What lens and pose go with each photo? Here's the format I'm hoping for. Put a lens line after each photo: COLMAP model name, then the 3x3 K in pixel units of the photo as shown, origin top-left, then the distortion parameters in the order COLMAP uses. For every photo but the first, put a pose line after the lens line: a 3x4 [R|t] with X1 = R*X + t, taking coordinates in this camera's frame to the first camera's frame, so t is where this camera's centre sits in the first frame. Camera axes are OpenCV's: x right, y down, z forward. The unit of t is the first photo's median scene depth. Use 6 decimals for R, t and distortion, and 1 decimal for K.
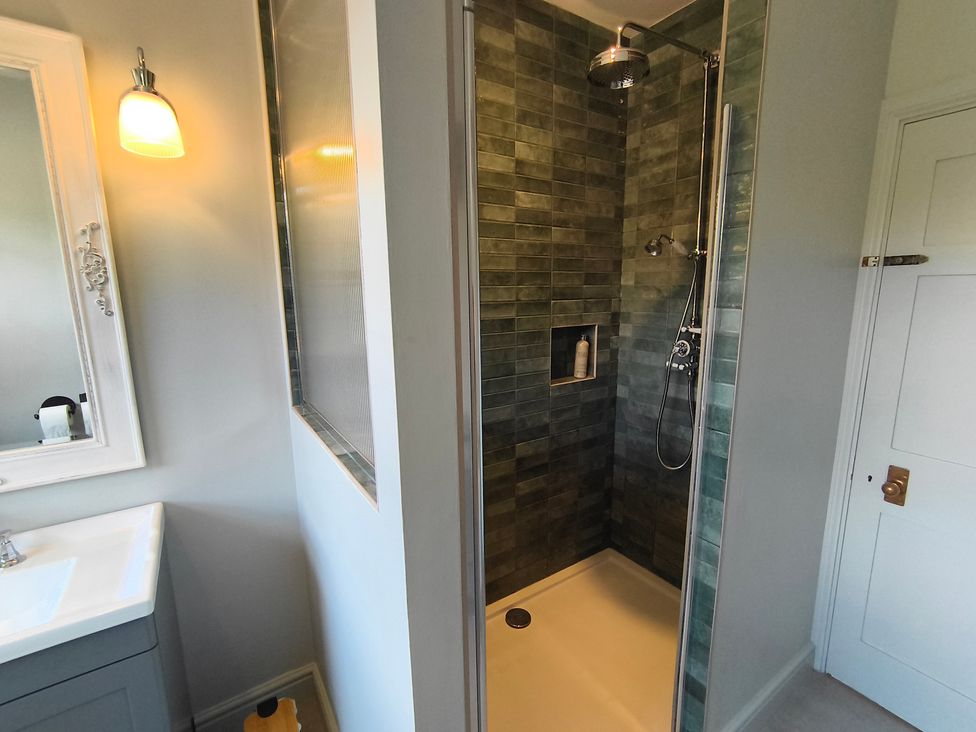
lens RADIAL K [[445.6, 0, 506.1], [0, 445.6, 369.7], [0, 0, 1]] dist [-0.010929, -0.000568]
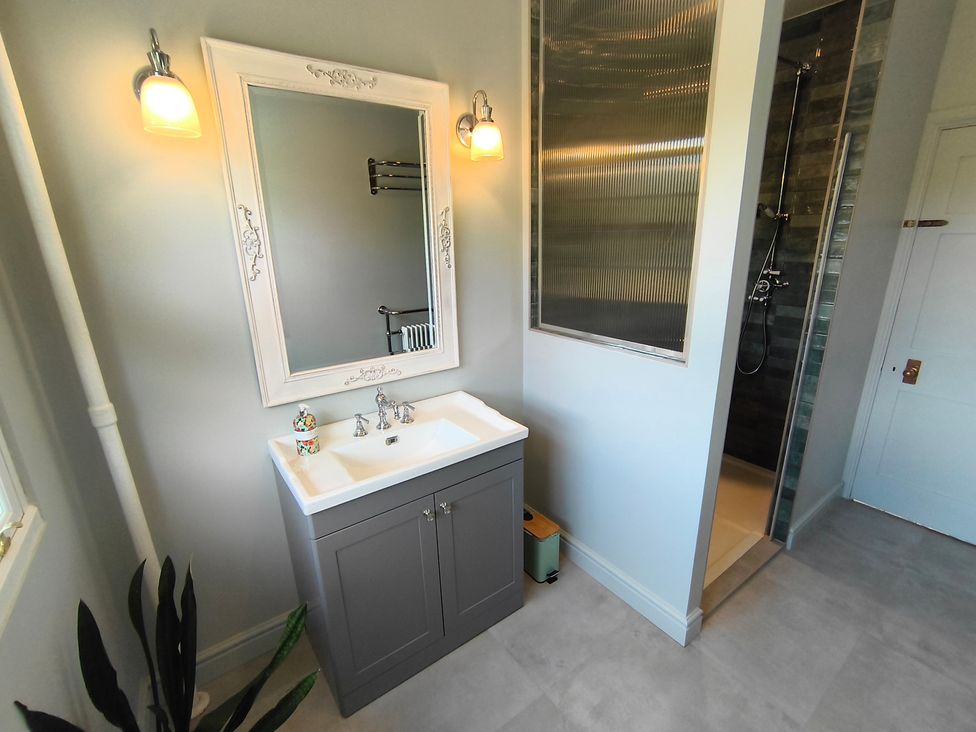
lens RADIAL K [[445.6, 0, 487.4], [0, 445.6, 374.0], [0, 0, 1]] dist [-0.010929, -0.000568]
pose [[0.999132, -0.025171, 0.033198, -0.770644], [0.020983, 0.992437, 0.120945, 0.058530], [-0.035992, -0.120143, 0.992104, -0.570476]]
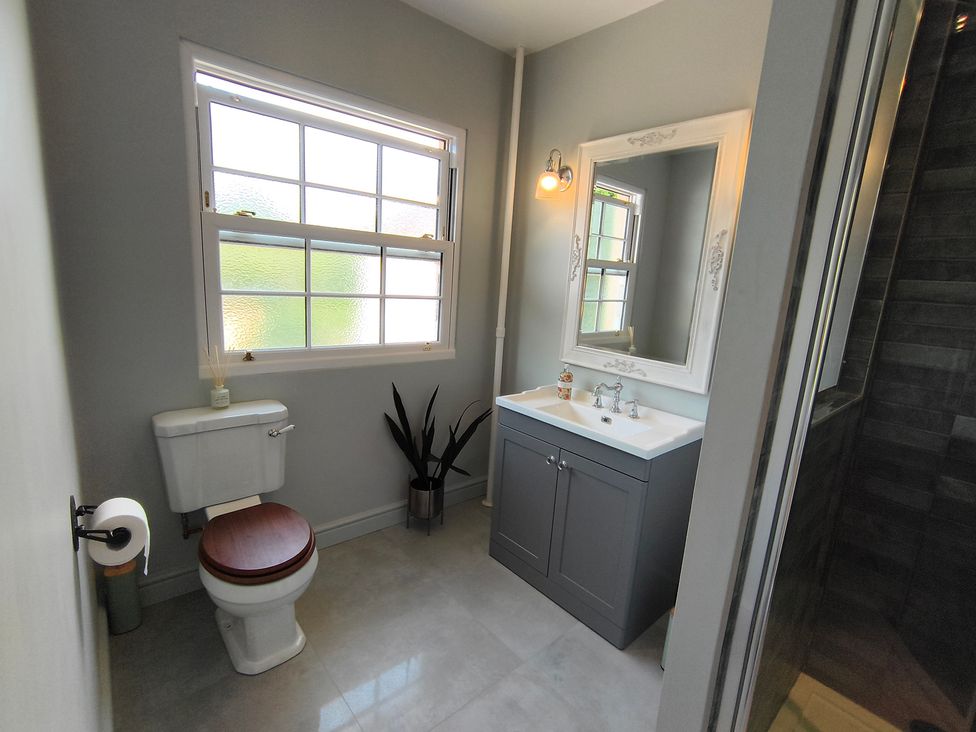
lens RADIAL K [[445.6, 0, 491.3], [0, 445.6, 365.6], [0, 0, 1]] dist [-0.010929, -0.000568]
pose [[0.139599, 0.216335, -0.966287, 0.492134], [-0.234391, 0.955329, 0.180020, 0.028346], [0.962067, 0.201358, 0.184070, 0.026146]]
